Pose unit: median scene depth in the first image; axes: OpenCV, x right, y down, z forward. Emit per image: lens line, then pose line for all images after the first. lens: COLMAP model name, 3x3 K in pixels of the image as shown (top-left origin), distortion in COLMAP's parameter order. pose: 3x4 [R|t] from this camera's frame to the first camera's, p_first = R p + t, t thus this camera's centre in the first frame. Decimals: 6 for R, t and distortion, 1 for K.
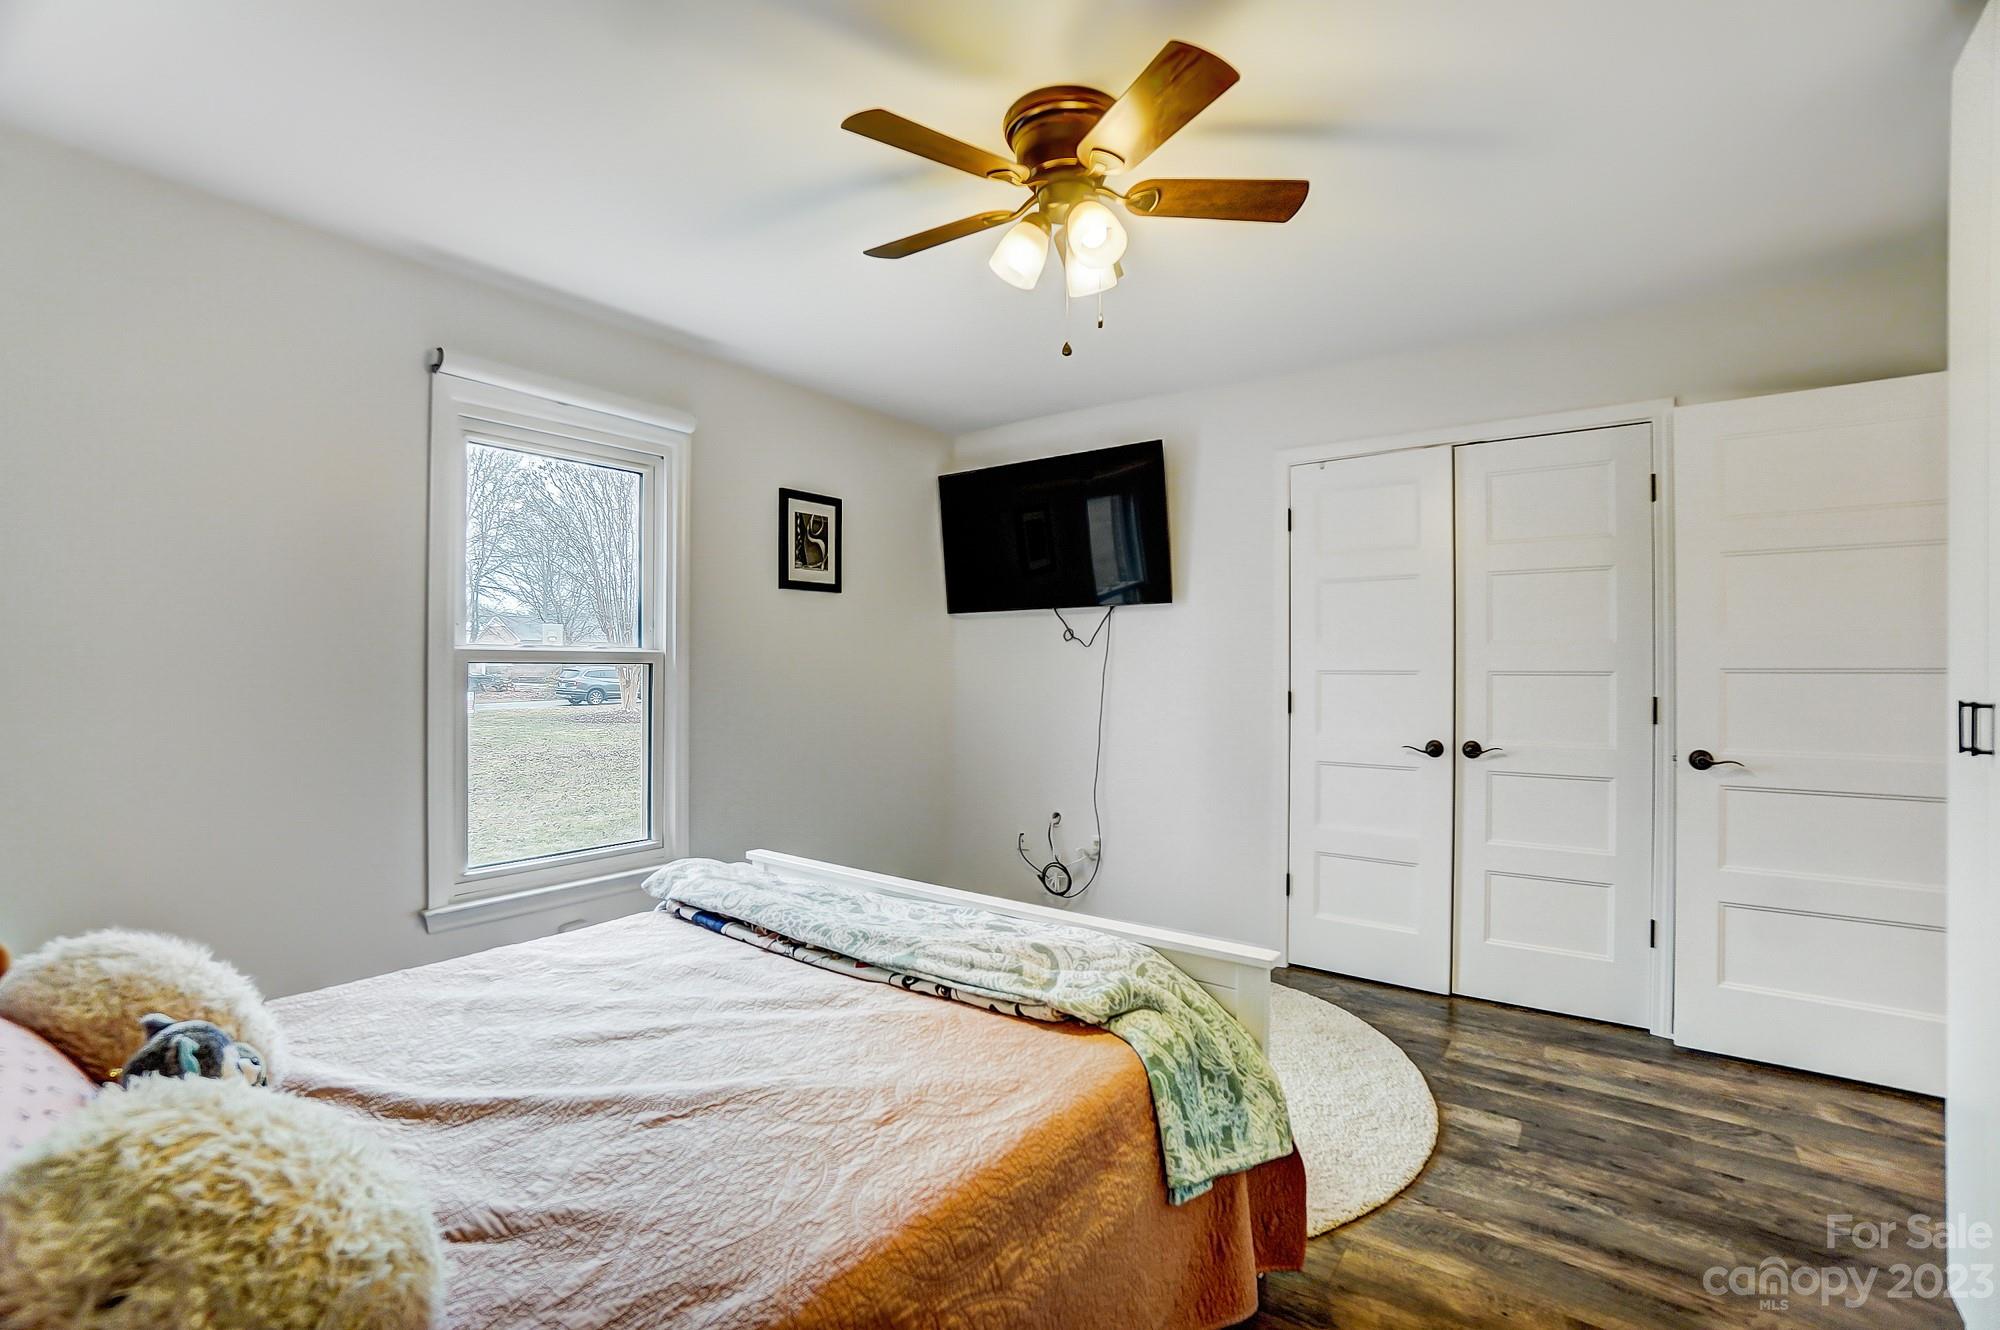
lens RADIAL K [[887.0, 0, 981.6], [0, 887.0, 659.2], [0, 0, 1]] dist [-0.048223, 0.000113]
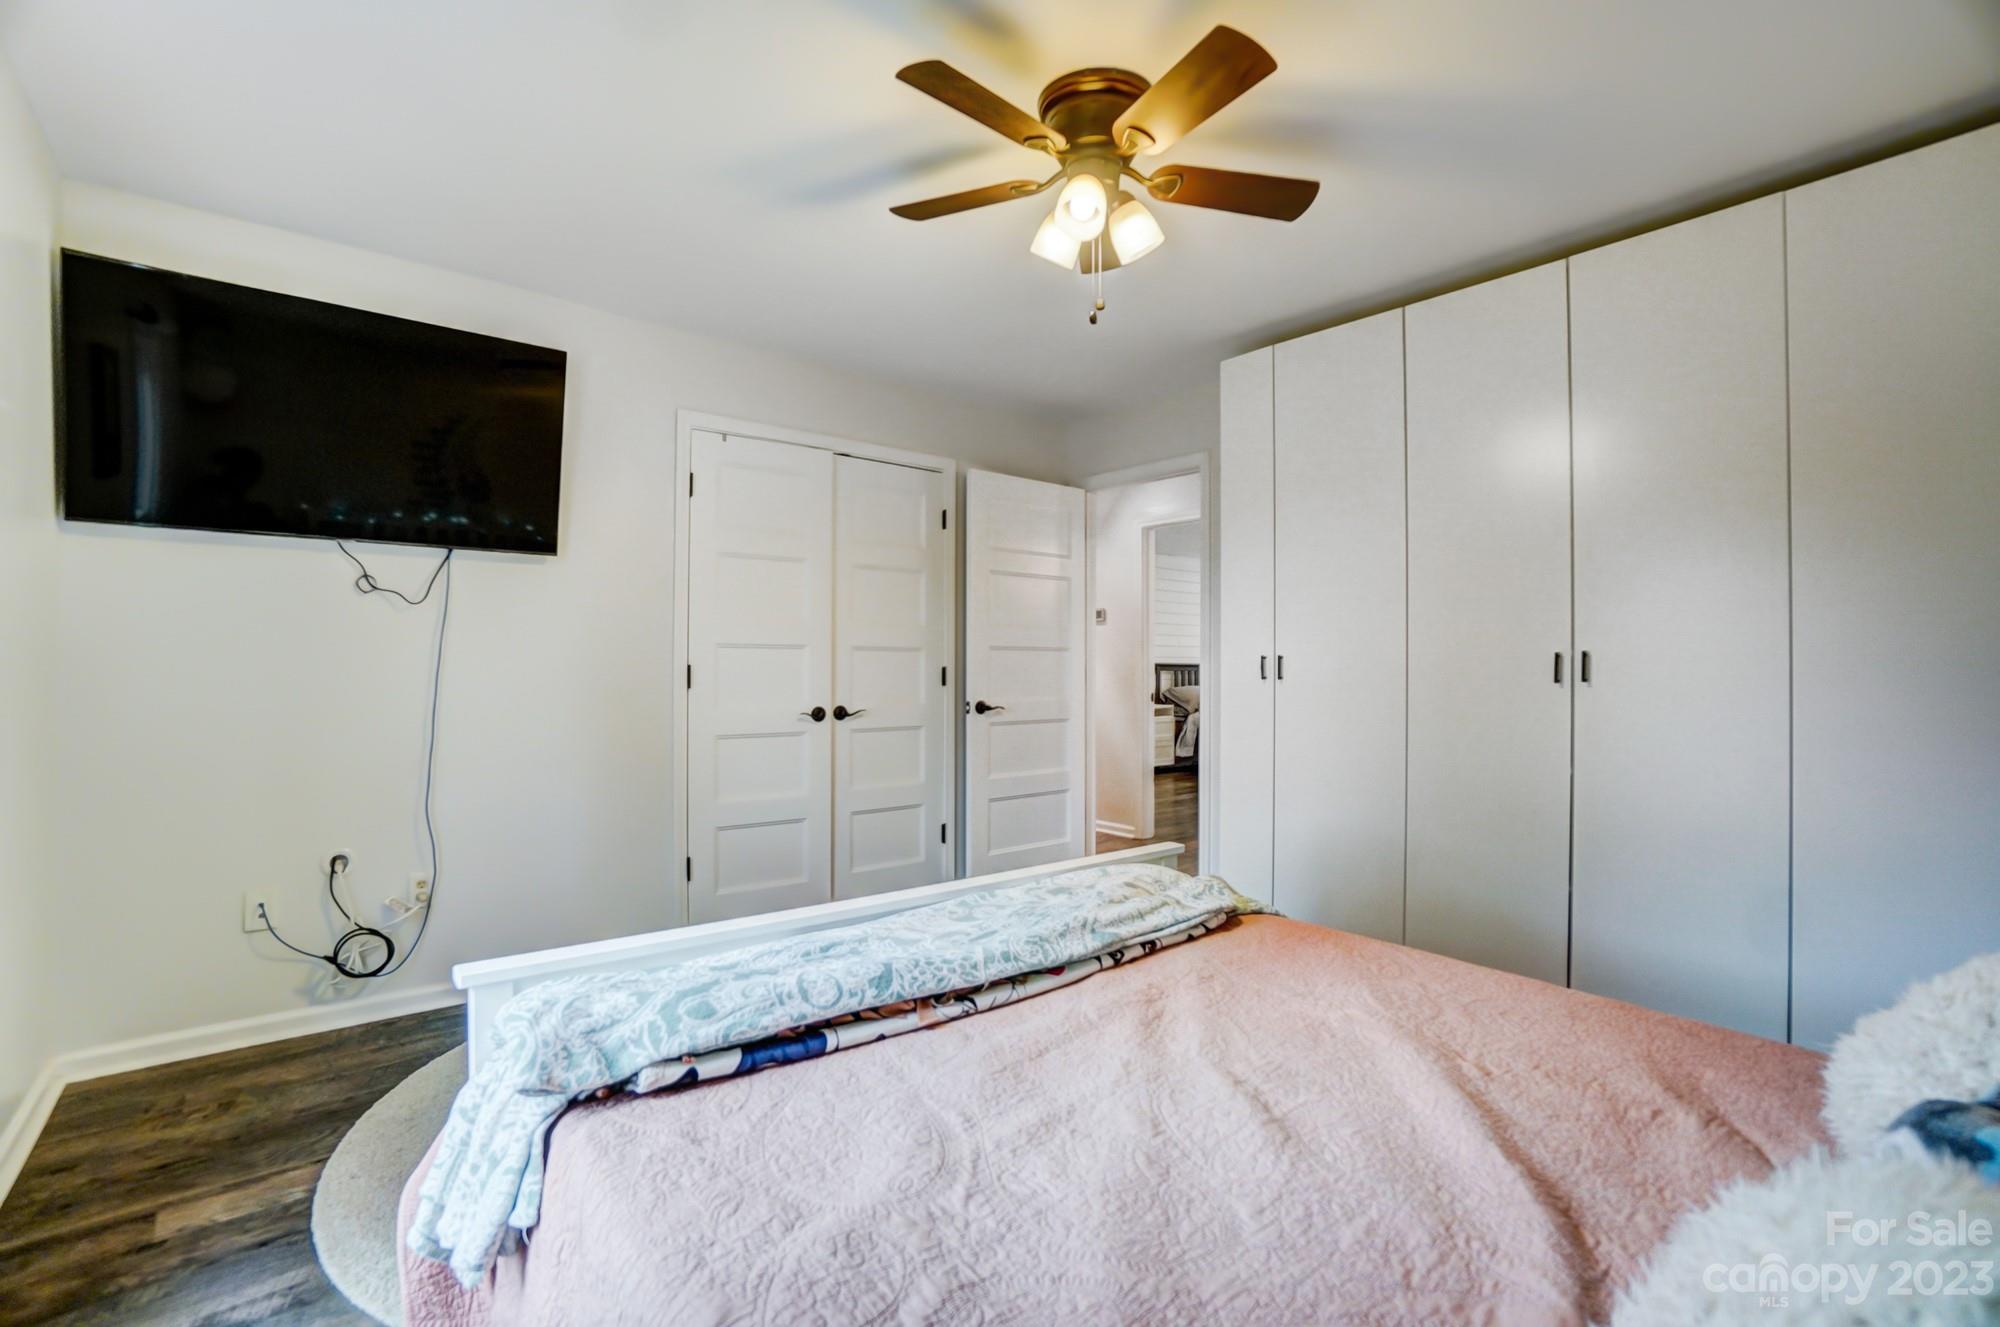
lens RADIAL K [[890.4, 0, 991.6], [0, 890.4, 659.2], [0, 0, 1]] dist [-0.066833, 0.023261]
pose [[0.231461, 0.012953, 0.972758, -0.791166], [-0.012302, 0.999870, -0.010387, 0.056648], [-0.972766, -0.009562, 0.231590, 0.727681]]
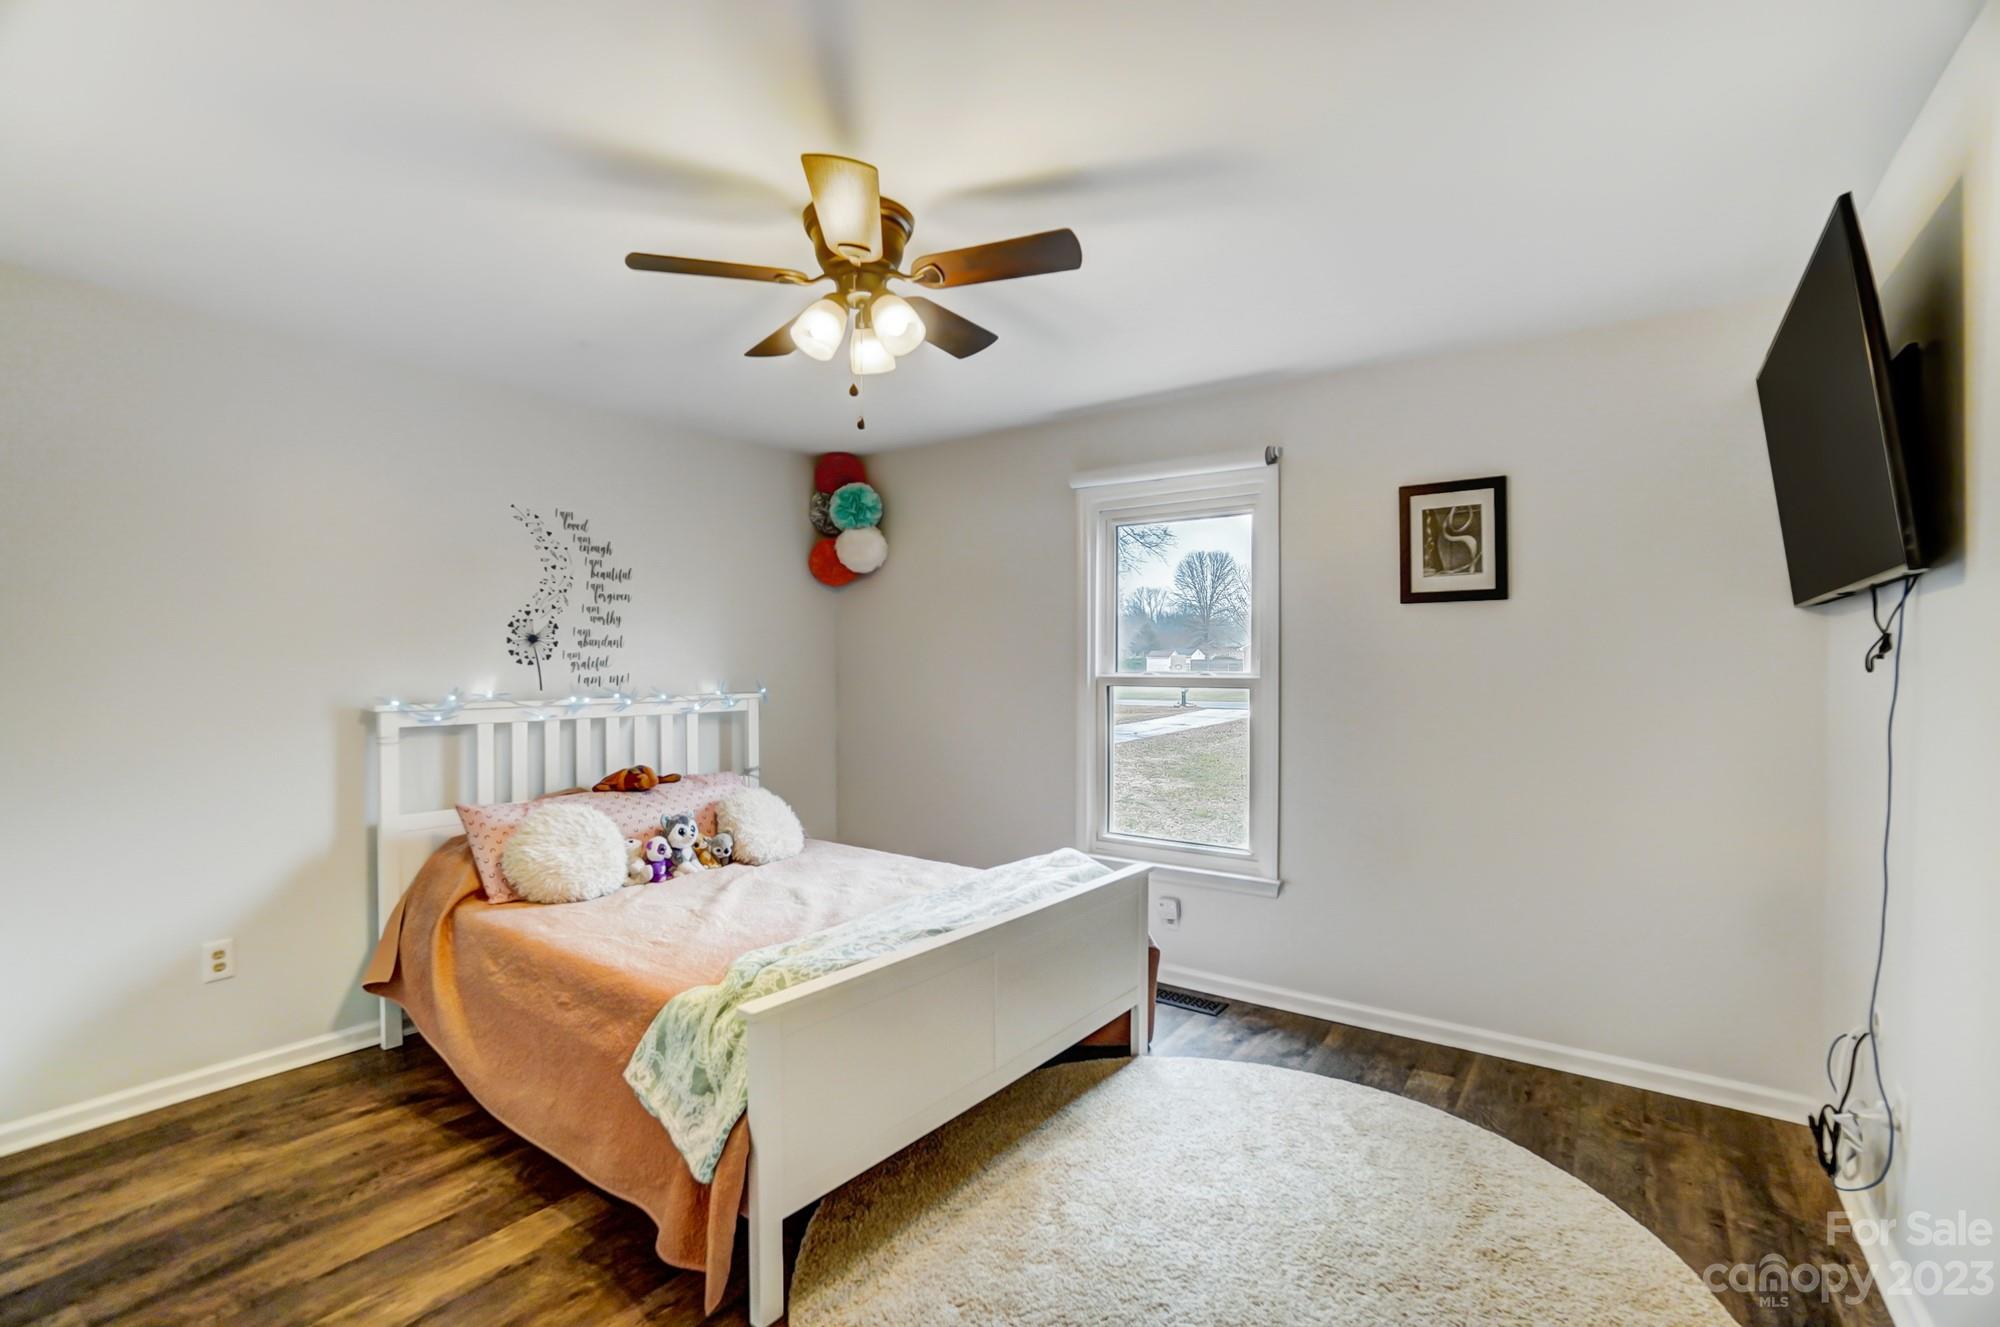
lens RADIAL K [[890.4, 0, 991.6], [0, 890.4, 659.2], [0, 0, 1]] dist [-0.066833, 0.023261]
pose [[0.019242, -0.000684, -0.999815, 1.009770], [0.005079, 0.999987, -0.000587, -0.044657], [0.999802, -0.005067, 0.019245, 0.950308]]
